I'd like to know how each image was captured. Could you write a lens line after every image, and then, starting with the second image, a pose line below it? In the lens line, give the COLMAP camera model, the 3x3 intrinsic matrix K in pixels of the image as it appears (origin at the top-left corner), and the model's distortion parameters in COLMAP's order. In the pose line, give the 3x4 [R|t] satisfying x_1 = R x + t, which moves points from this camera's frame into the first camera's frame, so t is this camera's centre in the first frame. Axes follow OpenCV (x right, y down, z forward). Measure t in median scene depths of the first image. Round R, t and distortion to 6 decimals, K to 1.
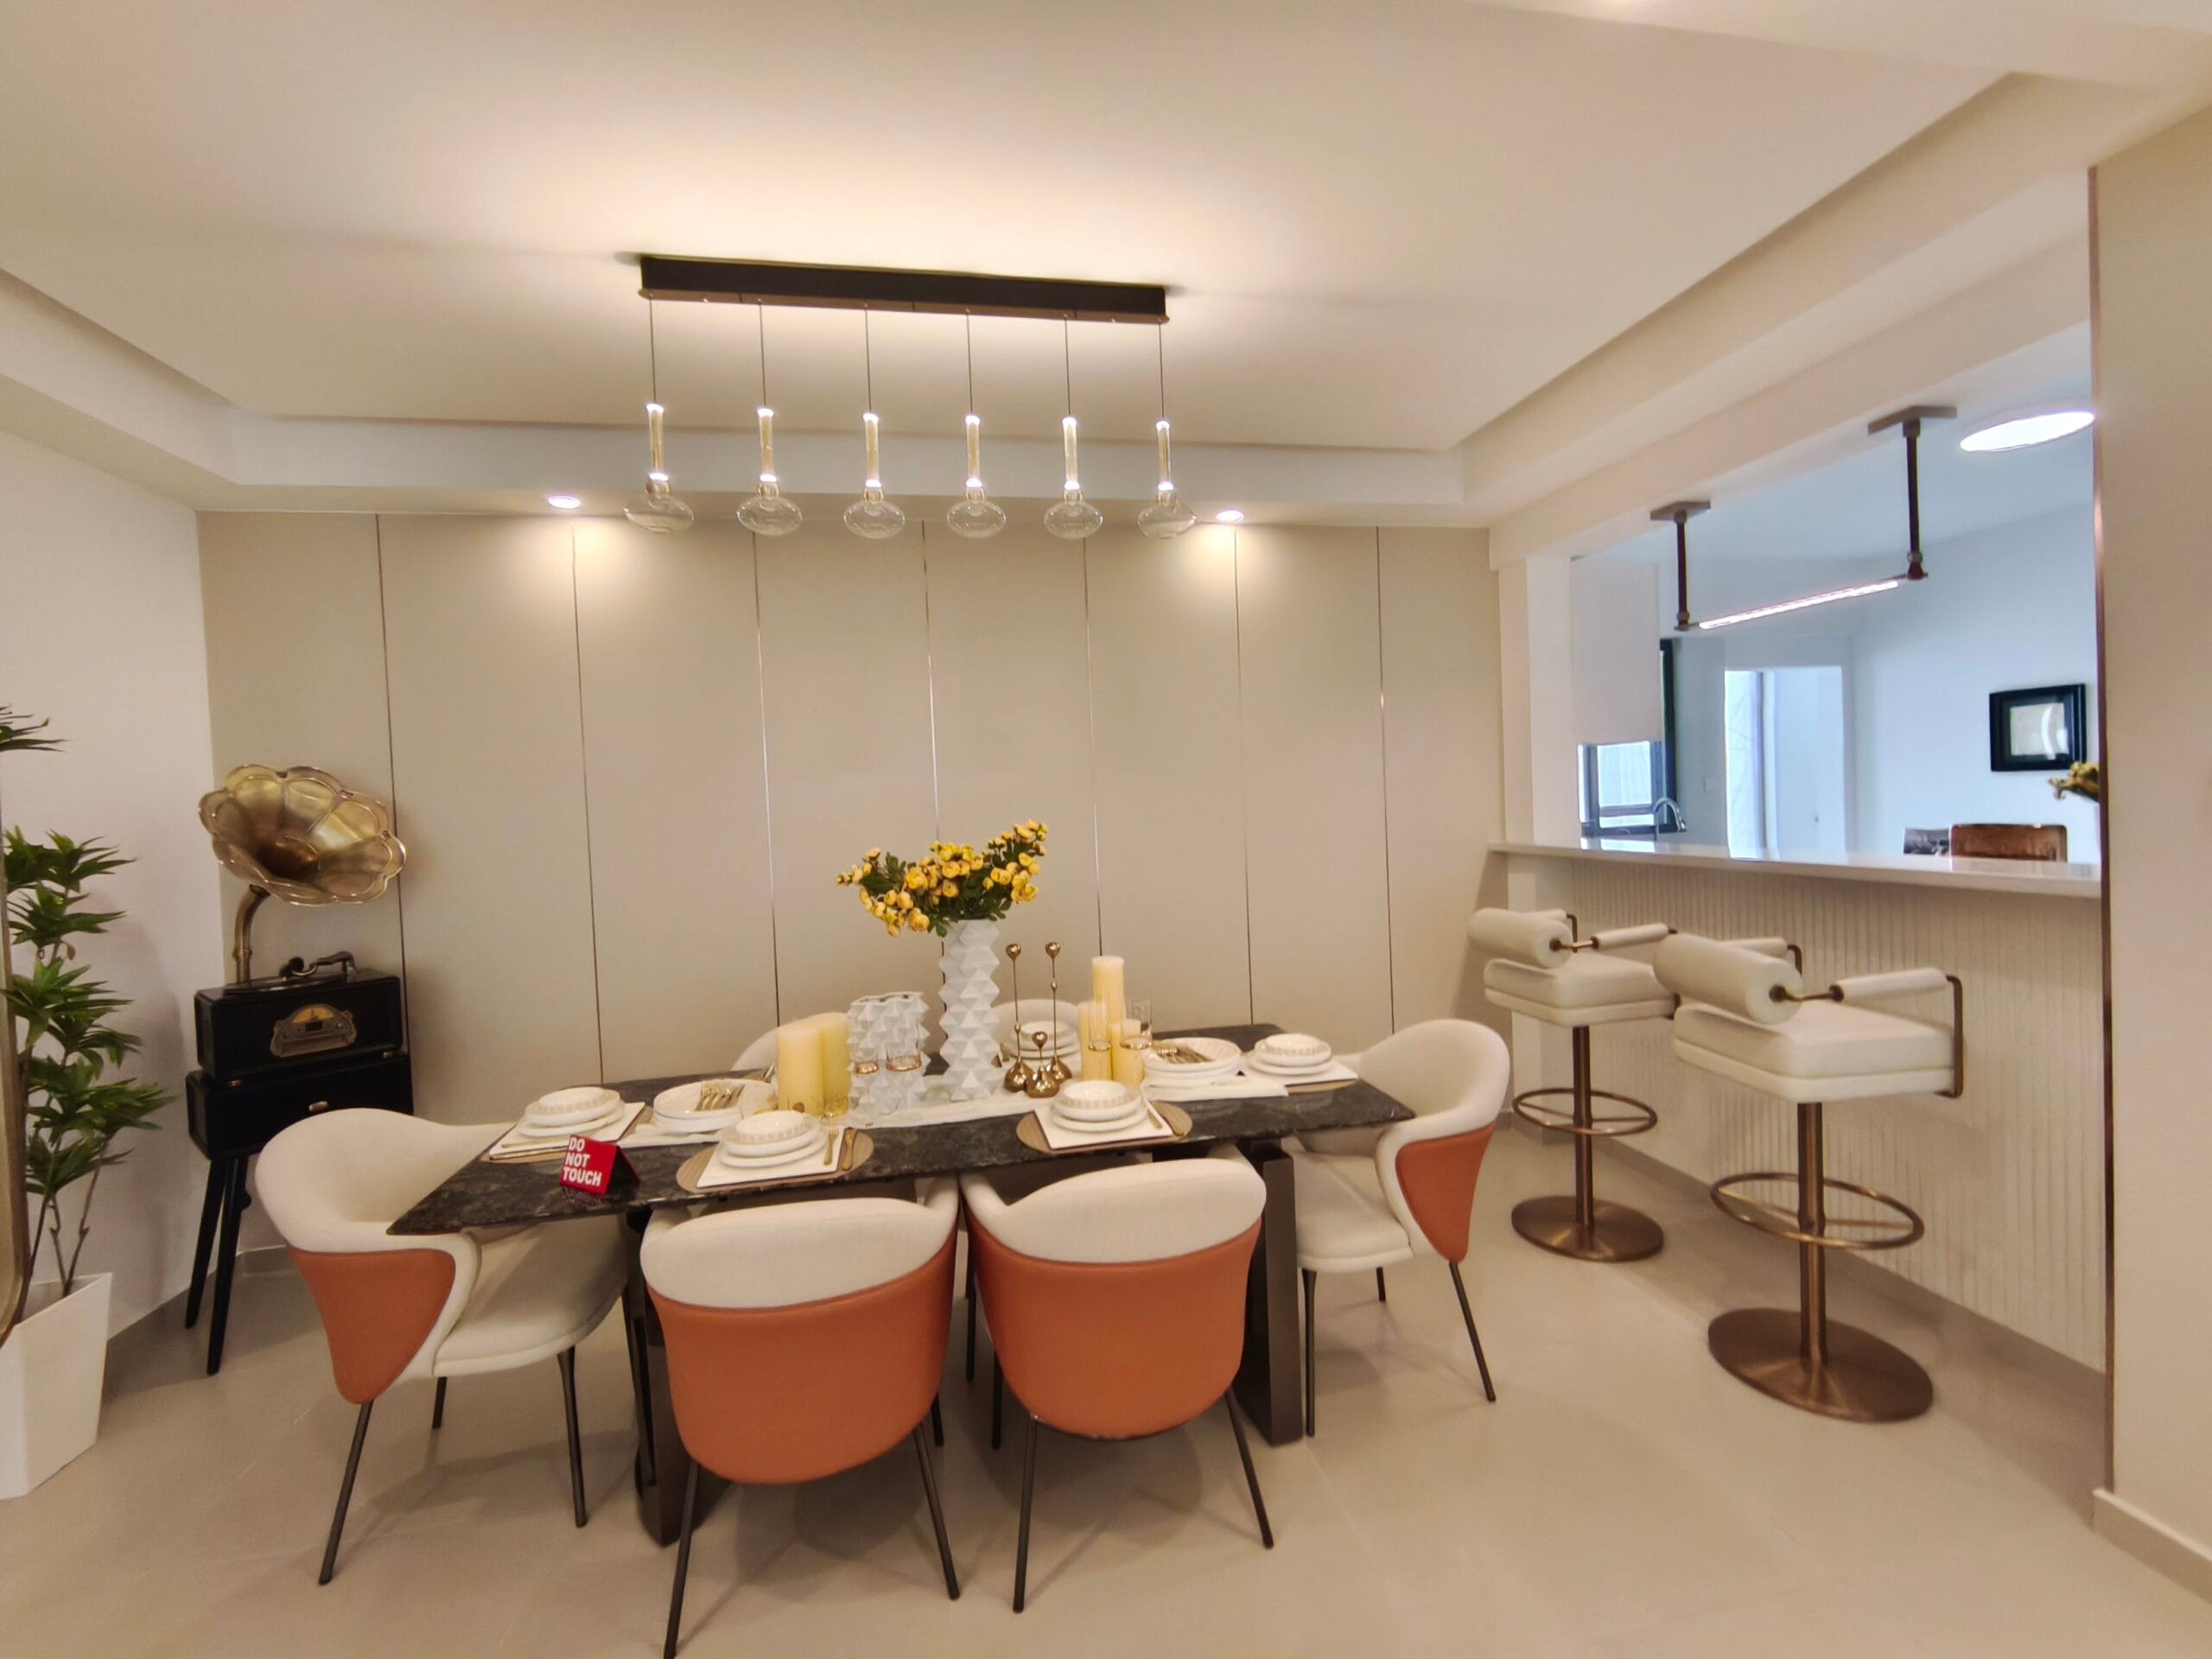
lens RADIAL K [[992.7, 0, 1122.8], [0, 992.7, 821.9], [0, 0, 1]] dist [0.000247, 0.003645]
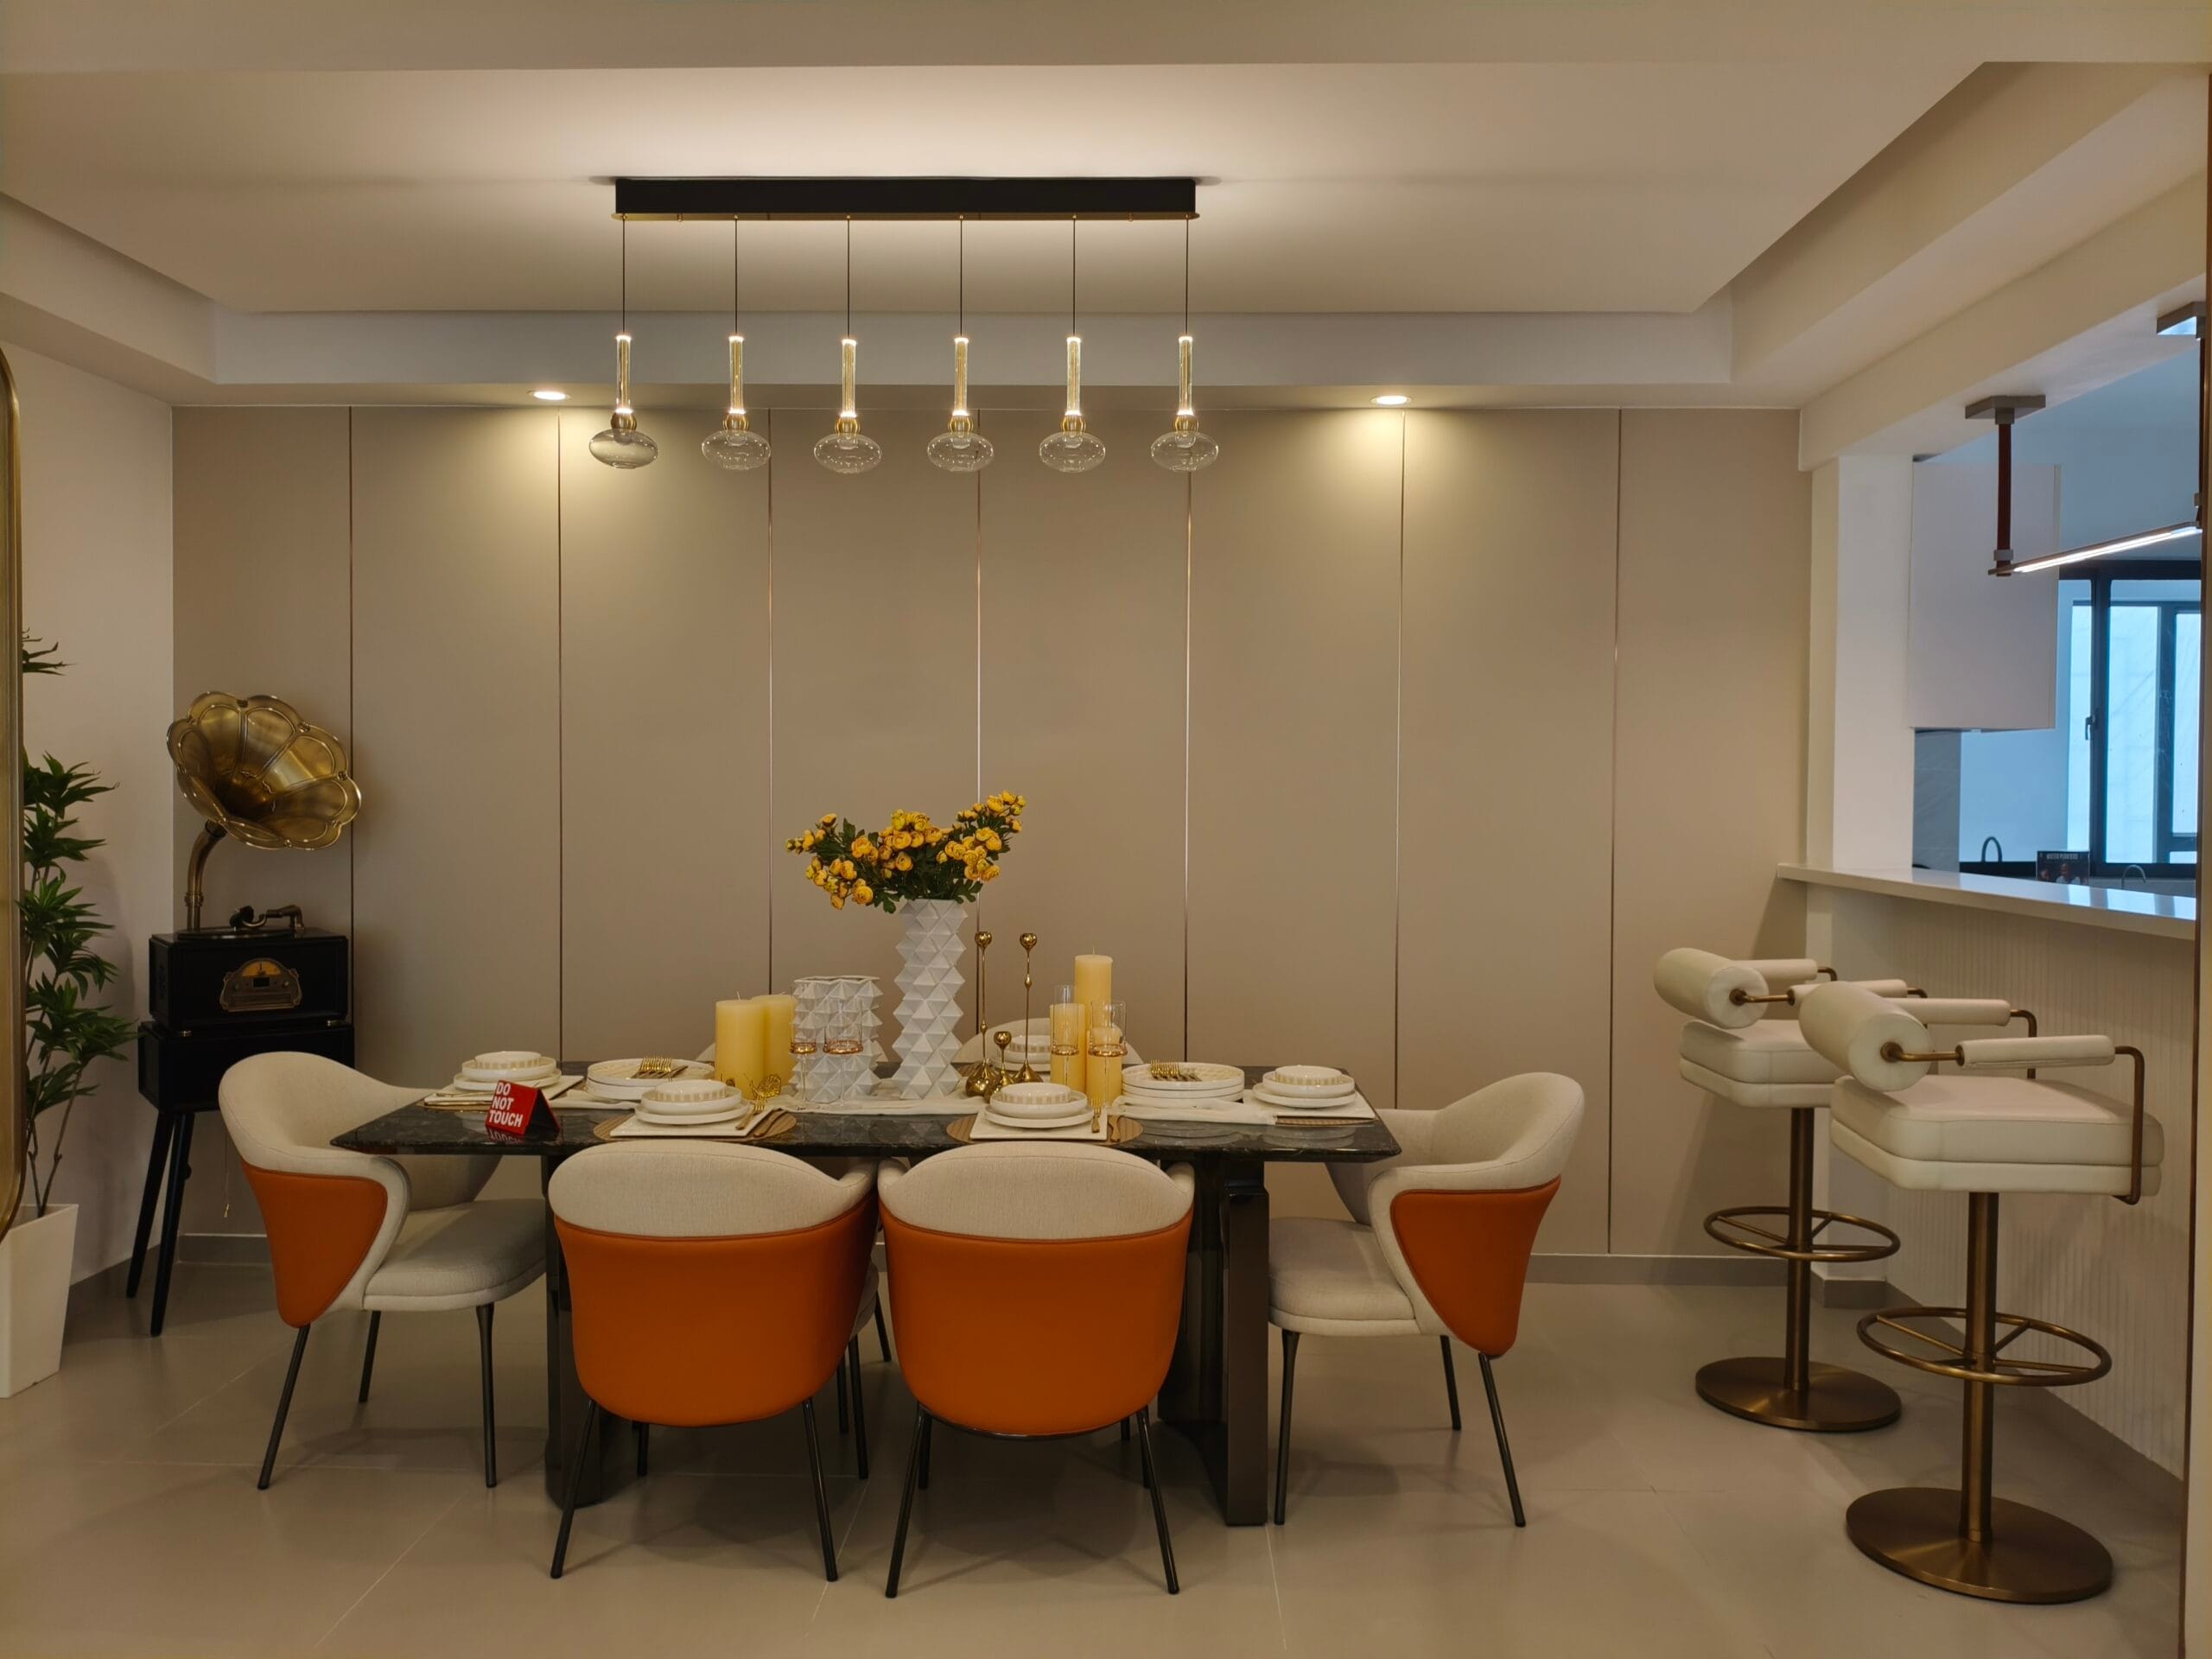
lens RADIAL K [[1736.4, 0, 1196.7], [0, 1736.4, 815.5], [0, 0, 1]] dist [0.055732, -0.085205]
pose [[0.983023, 0.050451, -0.176407, 0.348527], [-0.050865, 0.998703, 0.002177, 0.007590], [0.176288, 0.006833, 0.984315, -0.492888]]
